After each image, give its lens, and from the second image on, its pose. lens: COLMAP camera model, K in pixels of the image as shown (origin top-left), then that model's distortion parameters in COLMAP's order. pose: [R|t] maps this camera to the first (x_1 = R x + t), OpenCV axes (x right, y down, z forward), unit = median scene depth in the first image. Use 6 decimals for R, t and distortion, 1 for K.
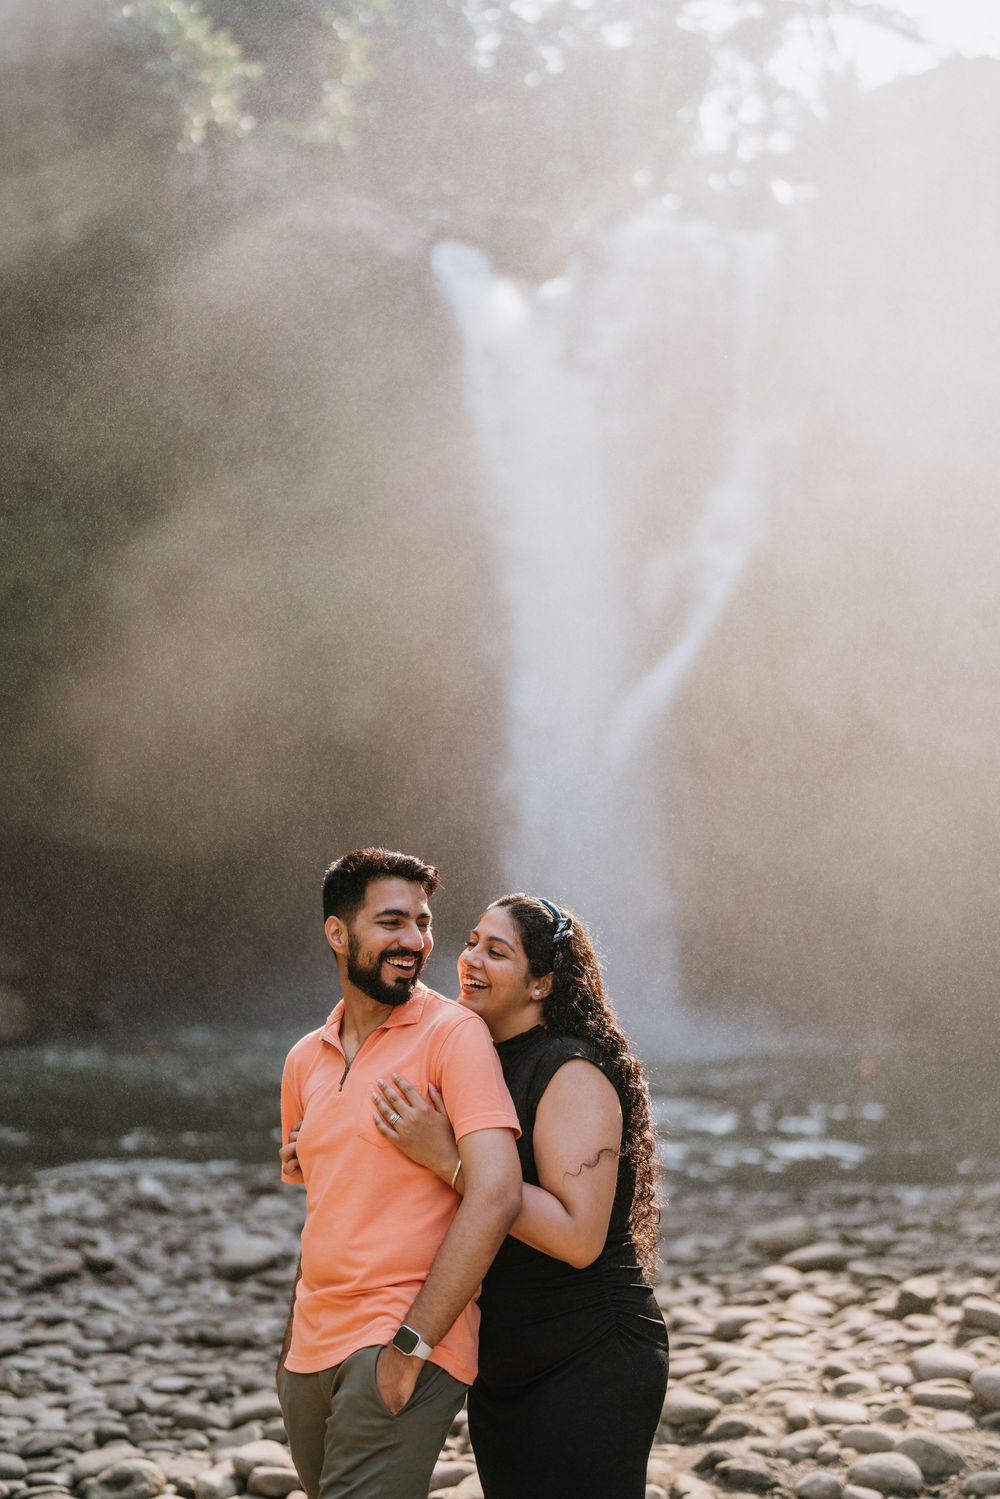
lens RADIAL K [[2109.9, 0, 463.6], [0, 2109.9, 770.2], [0, 0, 1]] dist [0.043052, 0.000000]
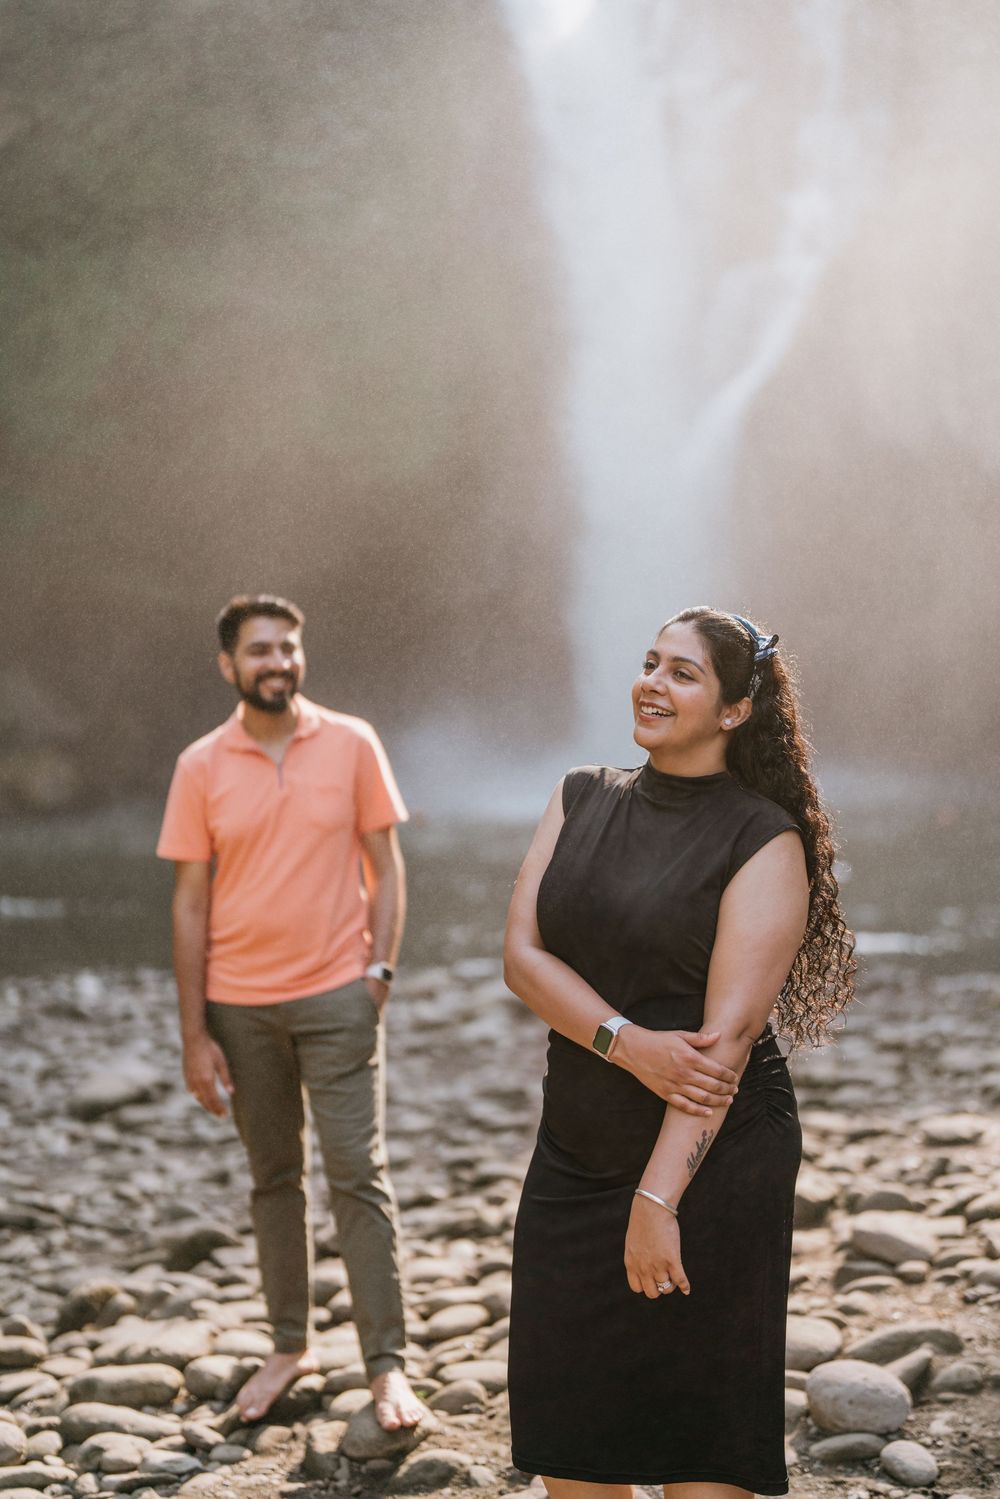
lens RADIAL K [[2109.9, 0, 460.7], [0, 2109.9, 723.9], [0, 0, 1]] dist [0.043052, 0.000000]
pose [[0.997815, -0.025561, -0.060921, 0.089720], [0.031508, 0.994614, 0.098746, 0.005428], [0.058069, -0.100450, 0.993246, 0.177066]]
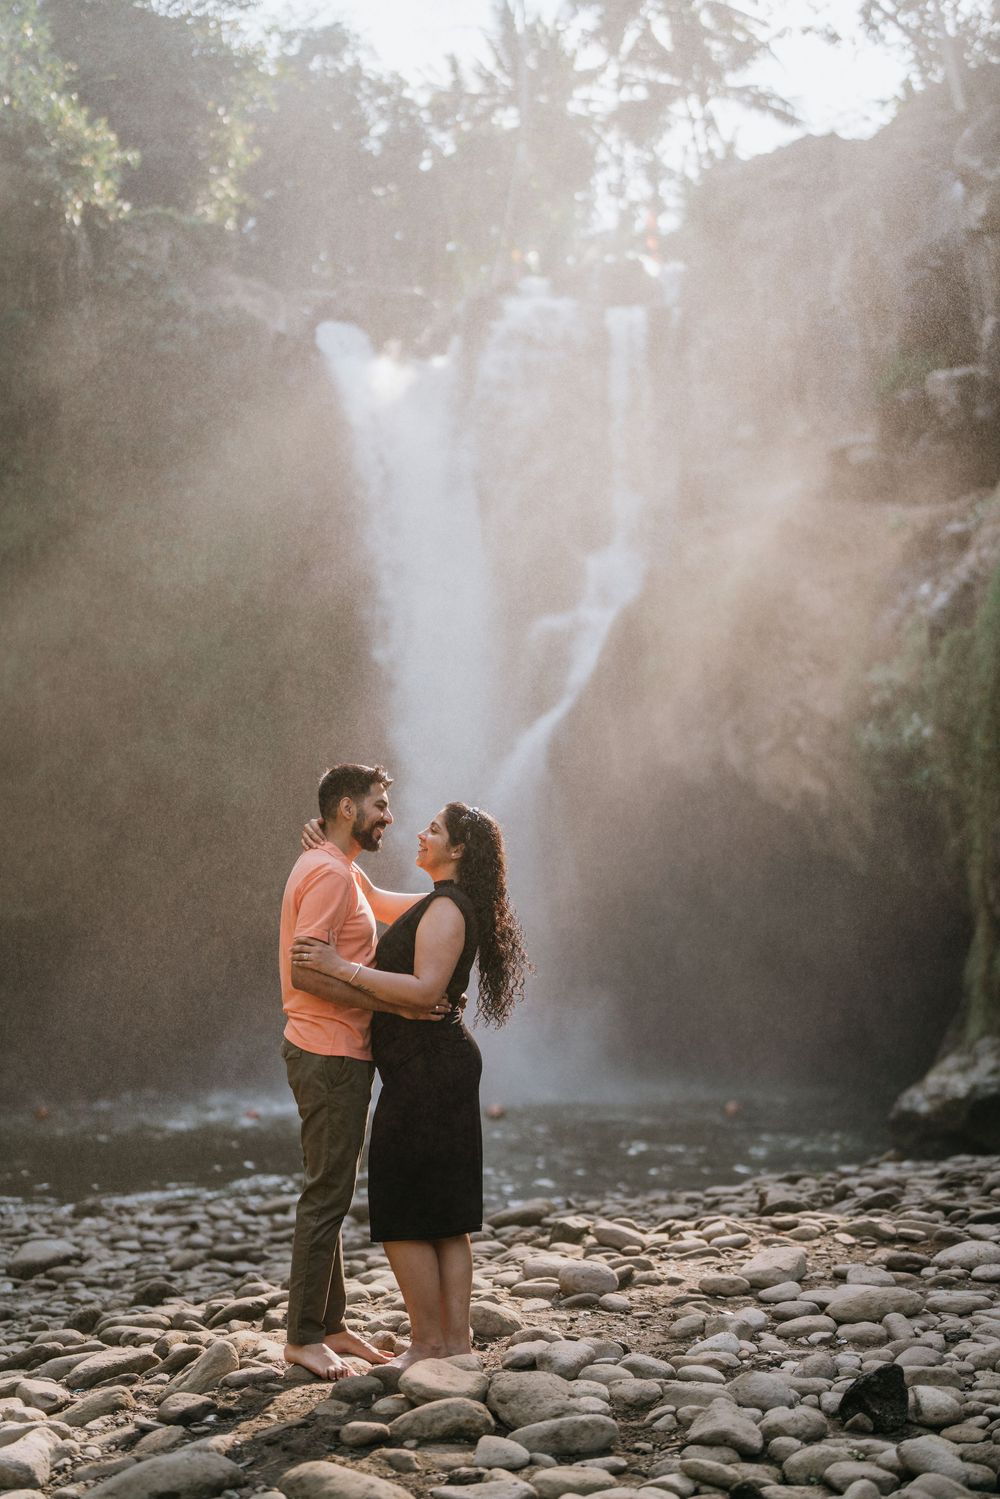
lens RADIAL K [[2109.9, 0, 473.5], [0, 2109.9, 773.9], [0, 0, 1]] dist [0.043052, 0.000000]
pose [[0.999077, -0.021398, 0.037243, 0.079251], [0.022663, 0.999169, -0.033883, 0.027767], [-0.036487, 0.034696, 0.998732, -0.079354]]
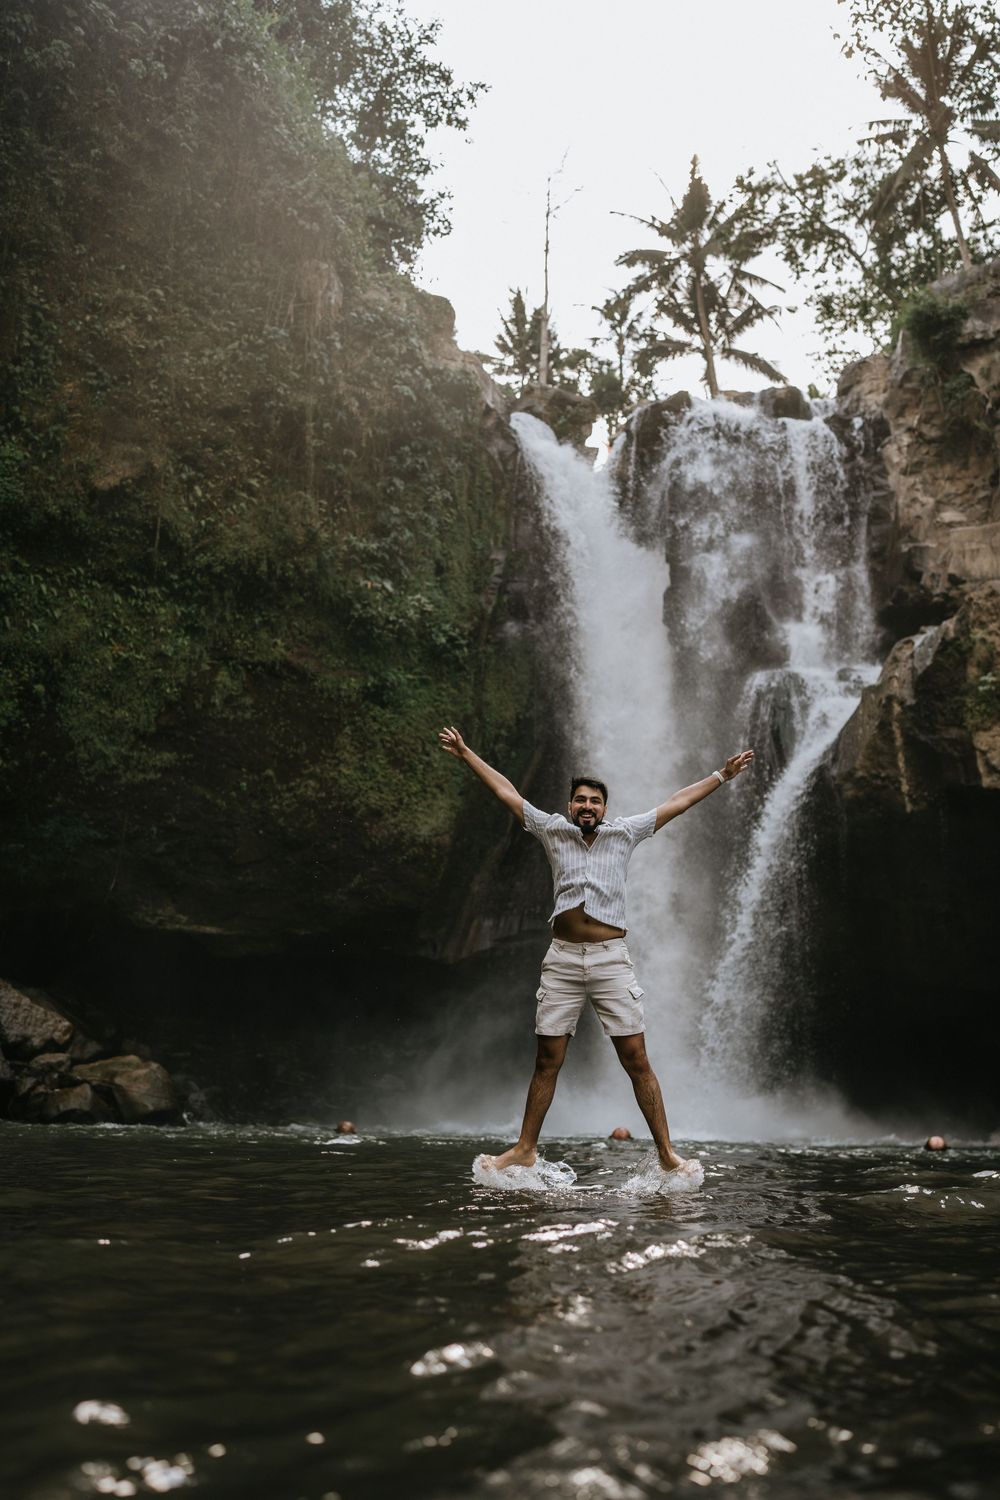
lens RADIAL K [[1461.6, 0, 501.4], [0, 1461.6, 755.8], [0, 0, 1]] dist [-0.001333, 0.000000]
pose [[0.984240, 0.062027, 0.165603, -0.548432], [-0.035690, 0.986871, -0.157515, 0.219962], [-0.173199, 0.149122, 0.973532, 1.122026]]
